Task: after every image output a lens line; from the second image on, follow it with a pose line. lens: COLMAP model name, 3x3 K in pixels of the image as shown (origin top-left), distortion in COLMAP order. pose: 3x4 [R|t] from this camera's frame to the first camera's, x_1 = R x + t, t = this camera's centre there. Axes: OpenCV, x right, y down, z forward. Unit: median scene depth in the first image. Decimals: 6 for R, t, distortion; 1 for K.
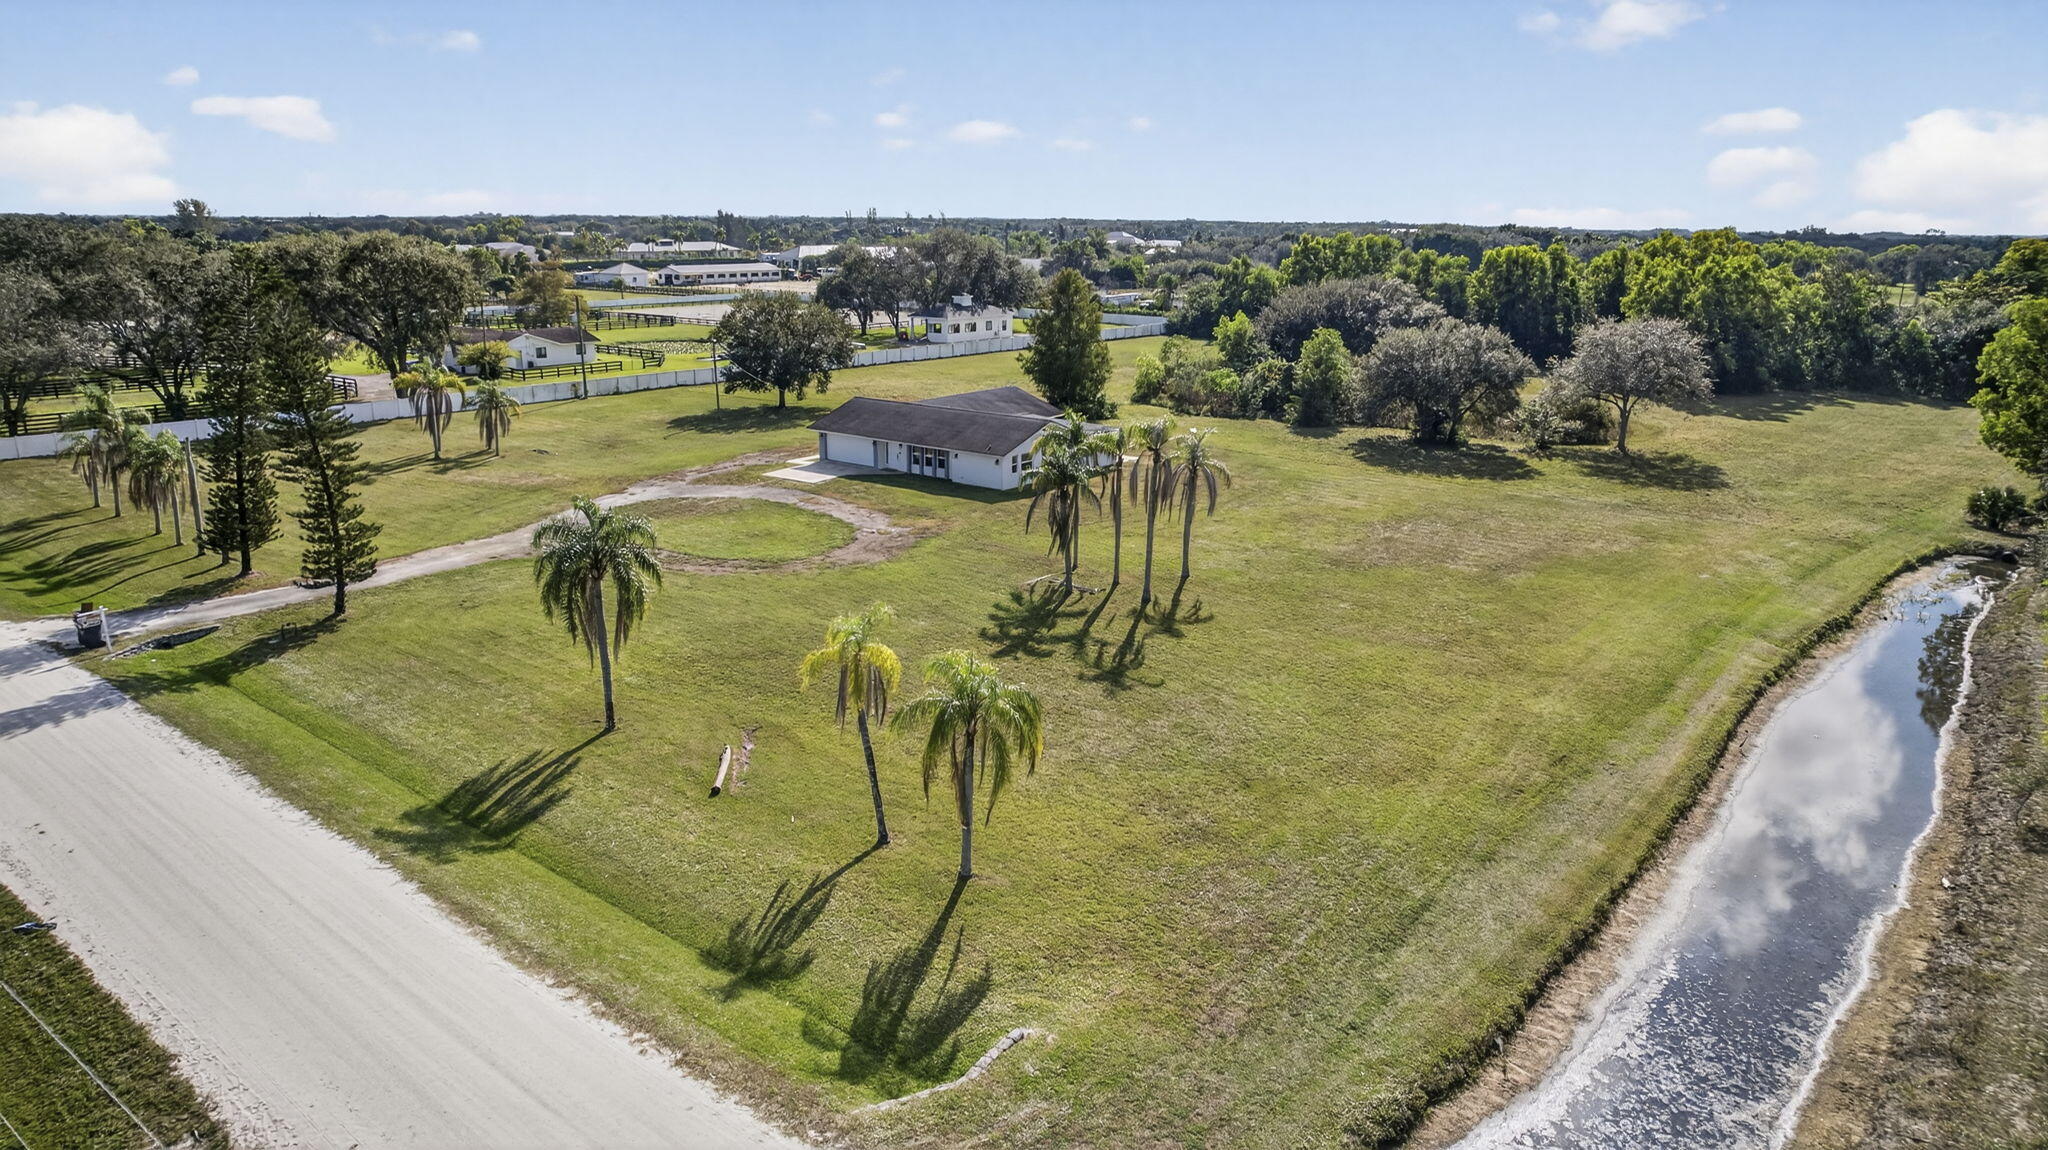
lens RADIAL K [[1306.3, 0, 1028.6], [0, 1306.3, 537.6], [0, 0, 1]] dist [-0.070752, 0.059611]
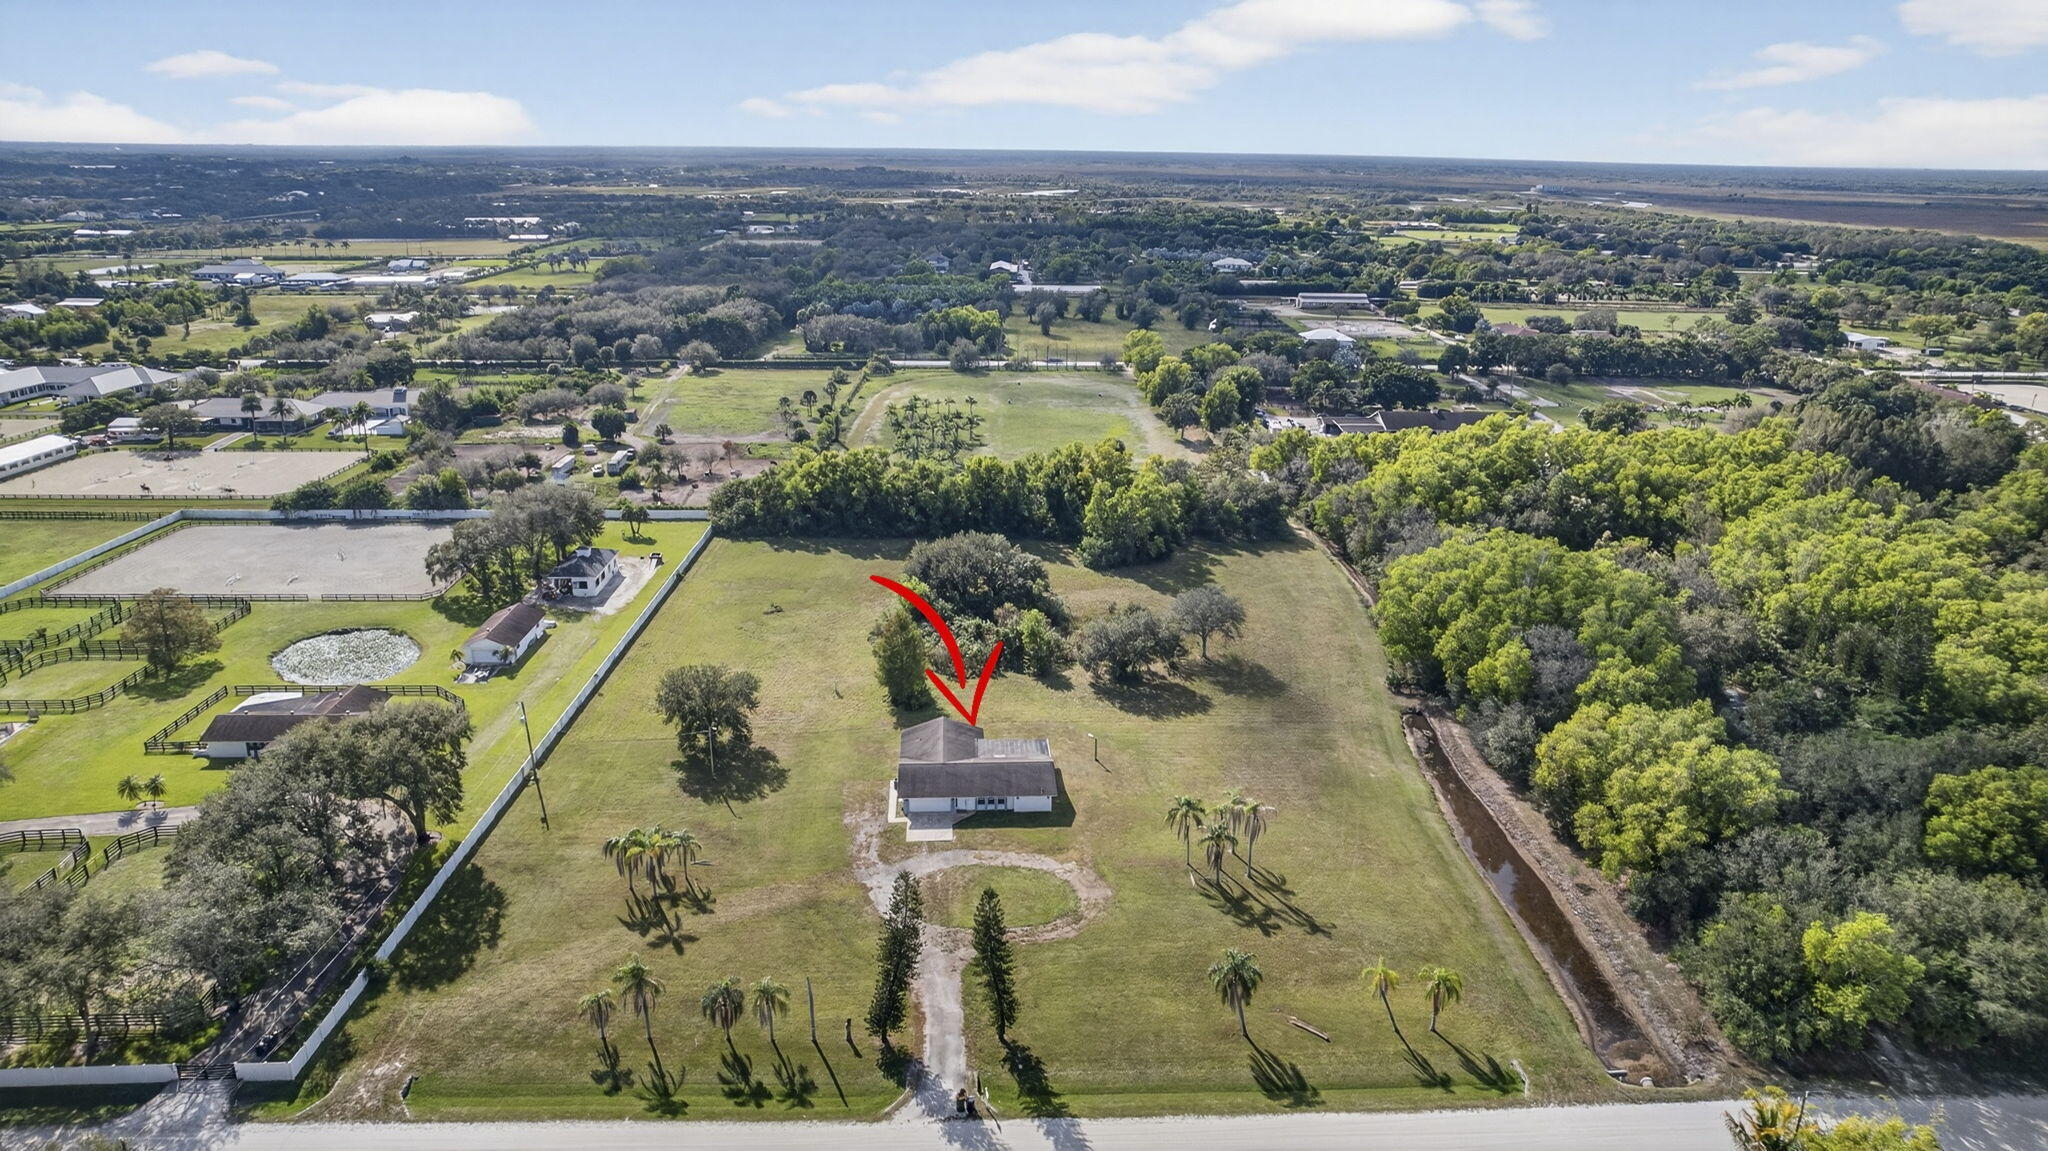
lens RADIAL K [[1306.3, 0, 1017.1], [0, 1306.3, 565.0], [0, 0, 1]] dist [-0.070752, 0.059611]
pose [[0.761299, -0.202205, 0.616066, -0.653876], [0.151351, 0.979301, 0.134394, -0.369231], [-0.630490, -0.009072, 0.776145, -0.206294]]
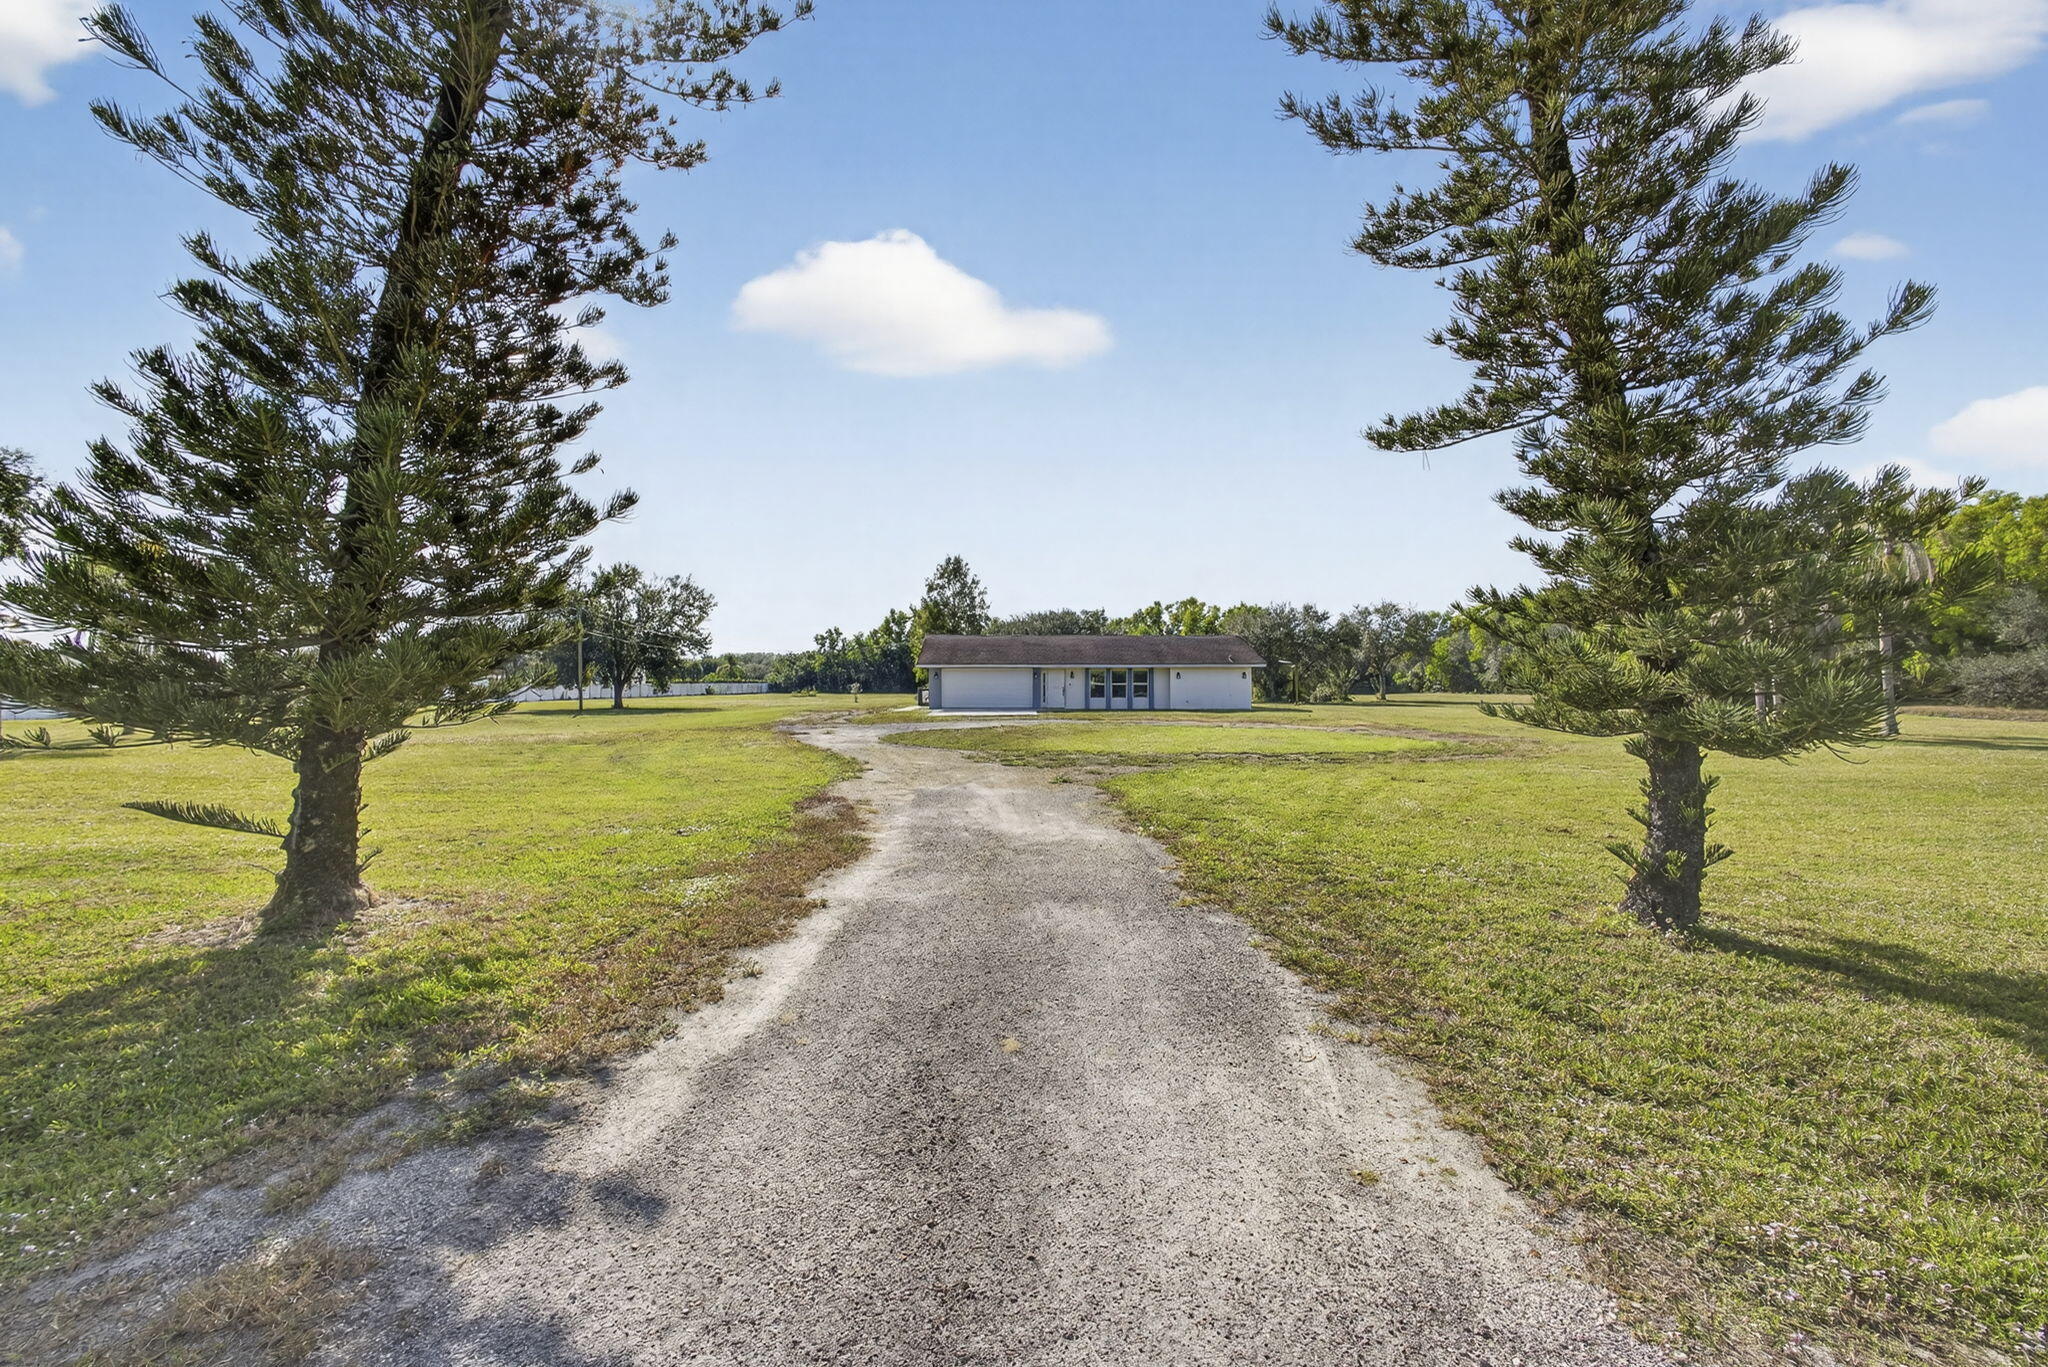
lens RADIAL K [[872.1, 0, 1008.1], [0, 872.1, 676.9], [0, 0, 1]] dist [-0.017406, 0.000303]
pose [[0.800612, -0.004260, 0.599167, -0.279920], [0.148939, 0.970004, -0.192117, 0.014827], [-0.580377, 0.243051, 0.777232, 0.404765]]
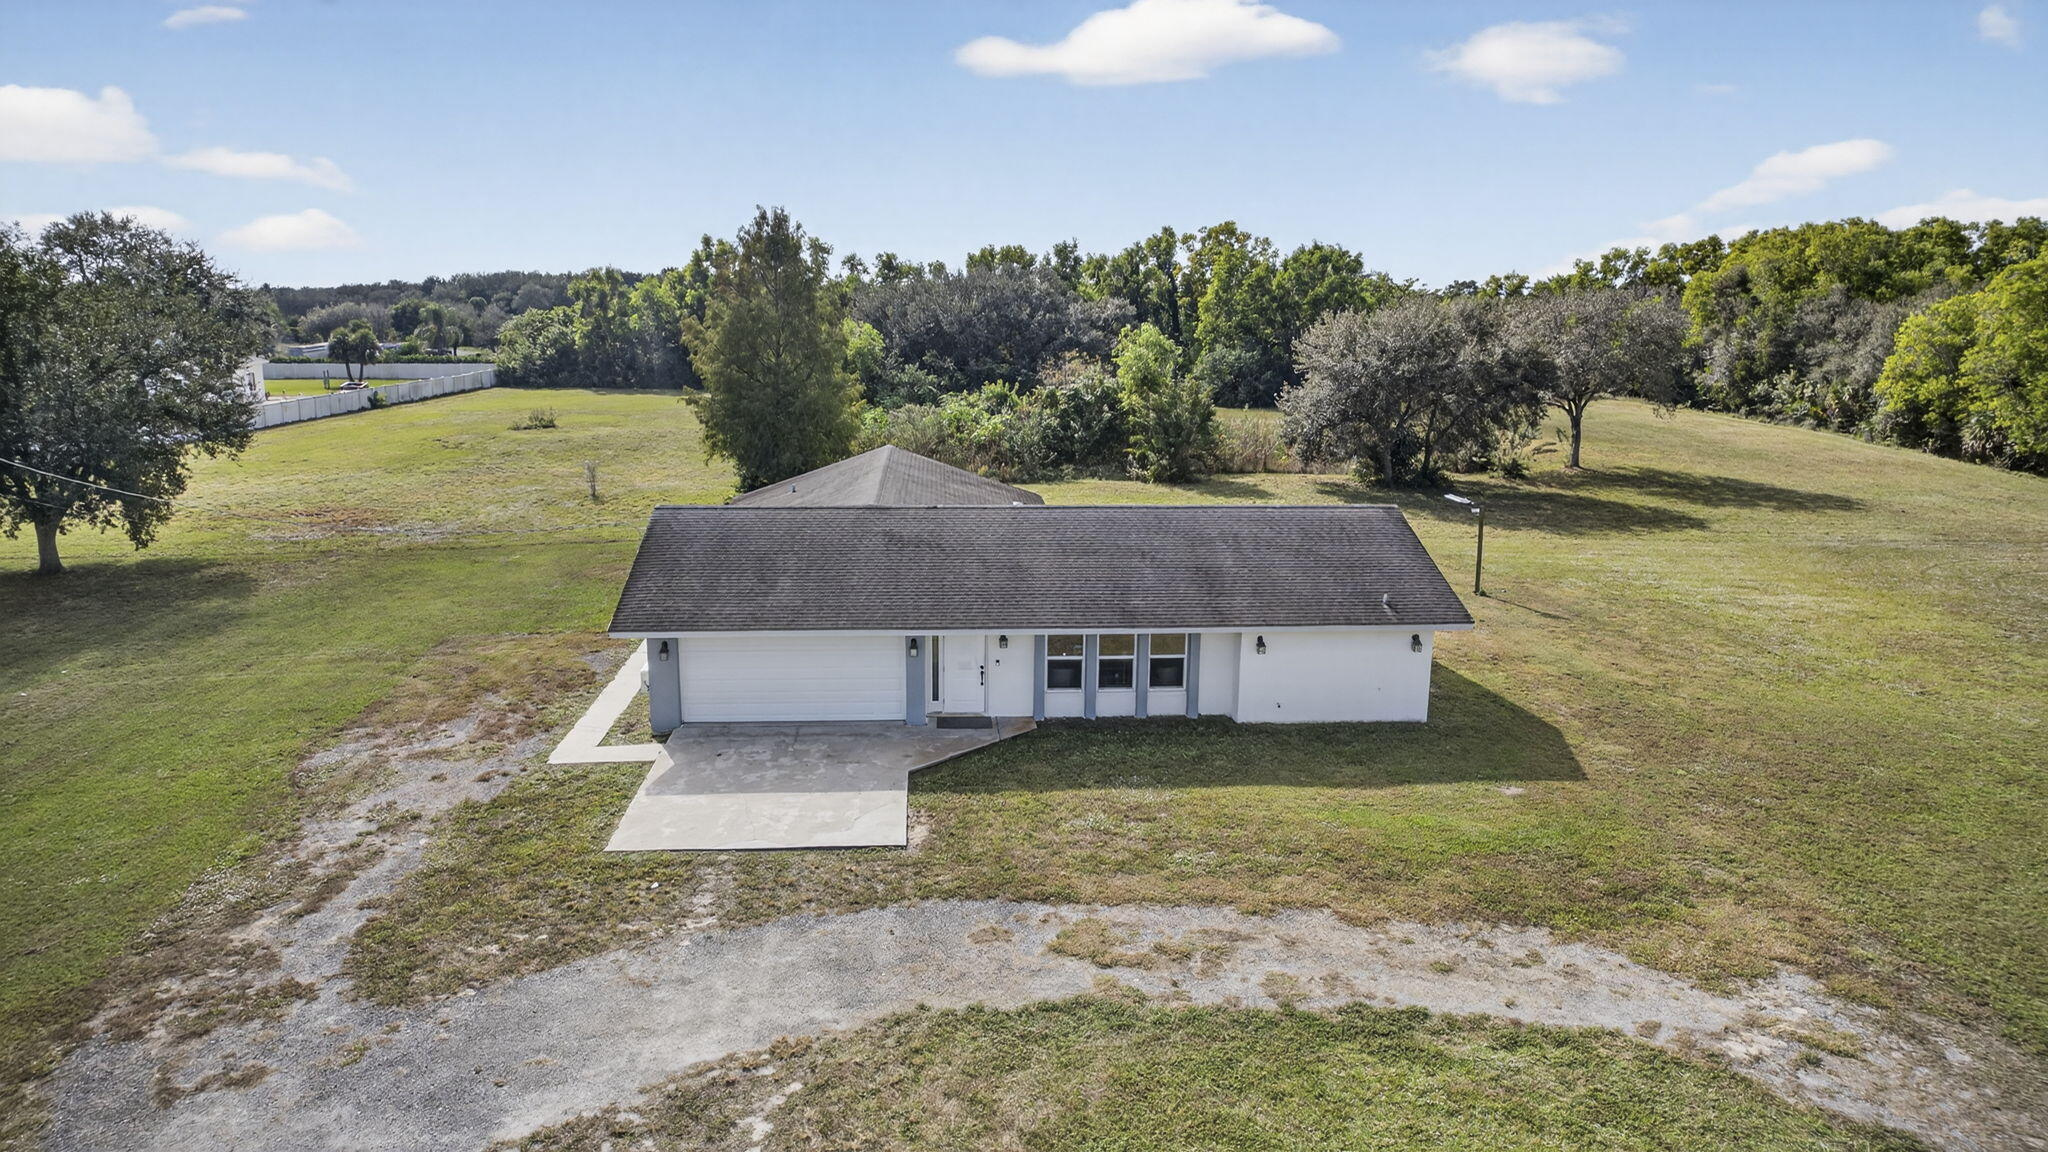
lens RADIAL K [[1306.3, 0, 1018.2], [0, 1306.3, 566.7], [0, 0, 1]] dist [-0.070752, 0.059611]
pose [[0.757663, -0.134985, 0.638534, -0.189224], [0.153312, 0.987811, 0.026906, -0.061707], [-0.634383, 0.077510, 0.769123, 0.488506]]
